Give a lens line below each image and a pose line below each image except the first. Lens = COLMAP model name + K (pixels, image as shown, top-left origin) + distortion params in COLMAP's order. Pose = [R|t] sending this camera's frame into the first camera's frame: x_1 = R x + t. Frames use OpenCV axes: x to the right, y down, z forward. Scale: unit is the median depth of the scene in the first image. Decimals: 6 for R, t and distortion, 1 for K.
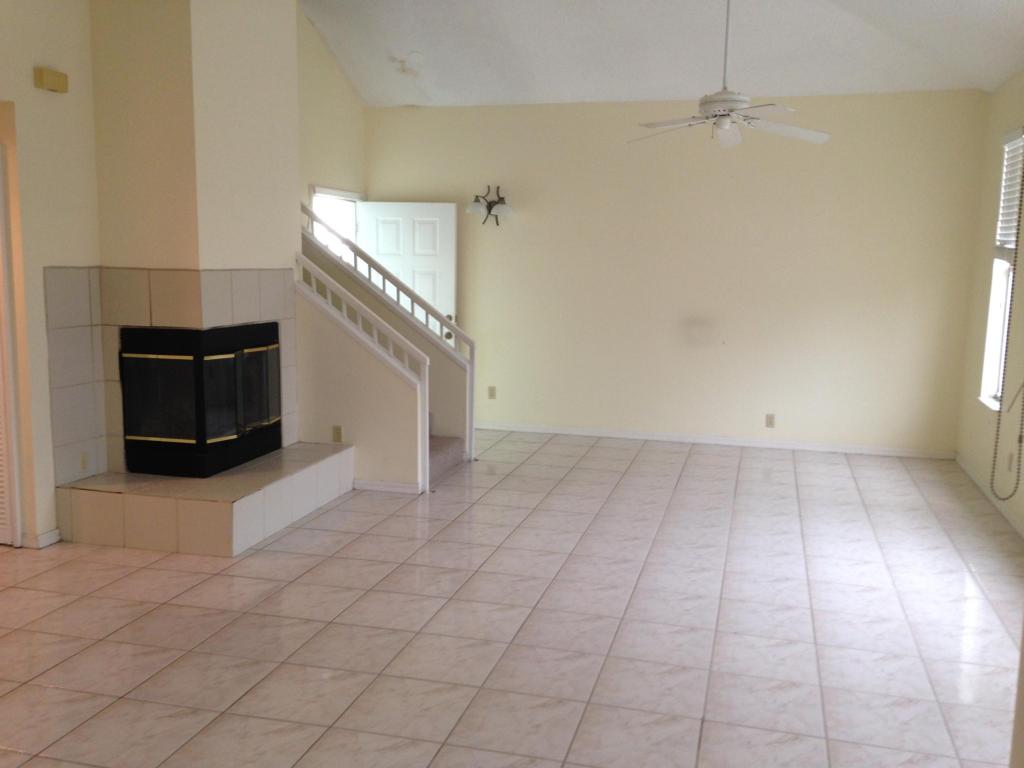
lens RADIAL K [[929.0, 0, 526.7], [0, 929.0, 386.6], [0, 0, 1]] dist [0.184041, -0.281974]
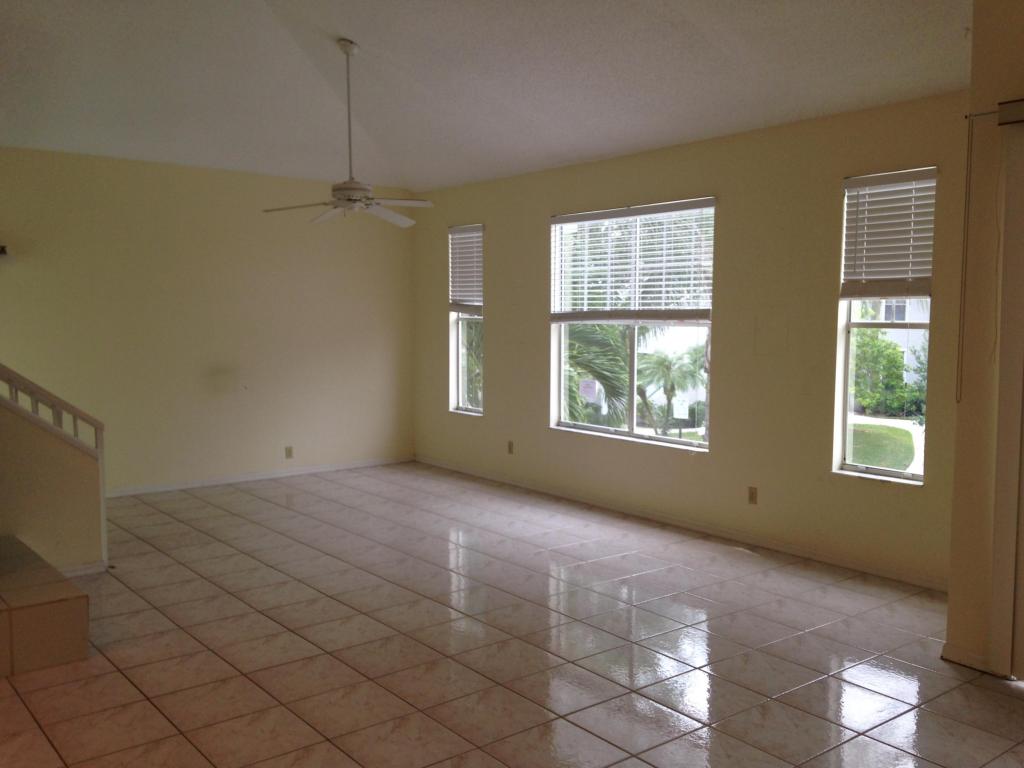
lens RADIAL K [[929.0, 0, 526.7], [0, 929.0, 386.6], [0, 0, 1]] dist [0.184041, -0.281974]
pose [[0.597065, -0.081042, 0.798089, -0.656638], [0.121175, 0.992579, 0.010139, -0.027649], [-0.792988, 0.090655, 0.602454, 0.094105]]
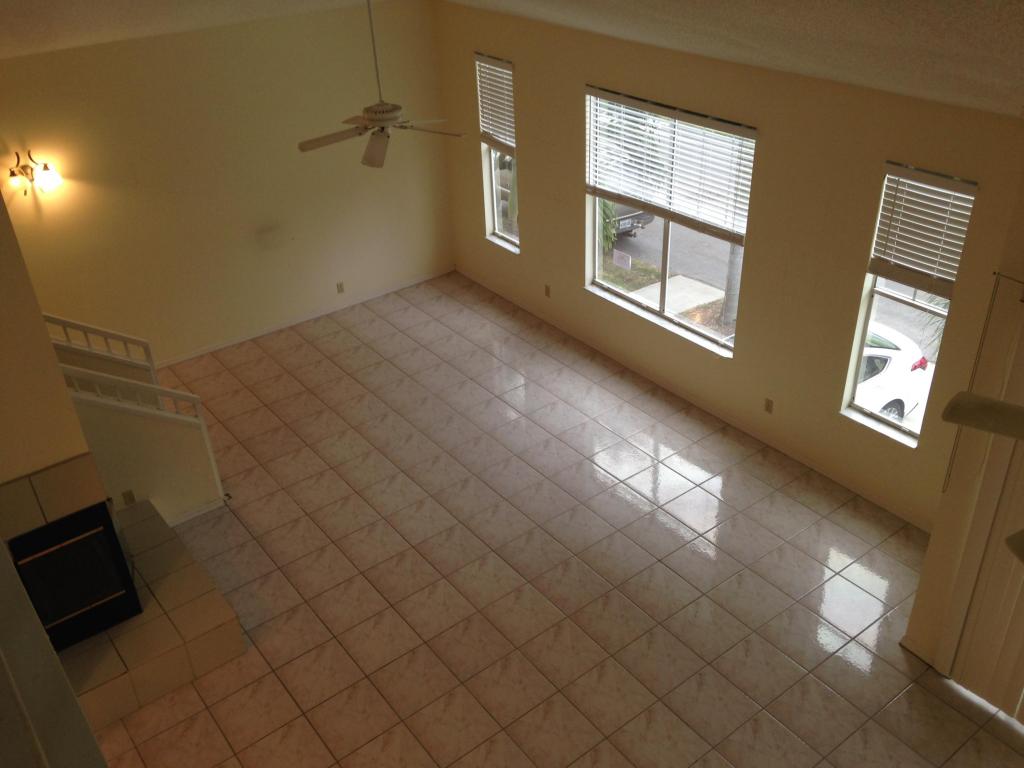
lens RADIAL K [[929.0, 0, 526.7], [0, 929.0, 386.6], [0, 0, 1]] dist [0.184041, -0.281974]
pose [[0.607079, -0.447951, 0.656350, -0.626634], [0.154999, 0.876856, 0.455080, -0.510092], [-0.779378, -0.174536, 0.601753, 0.064609]]
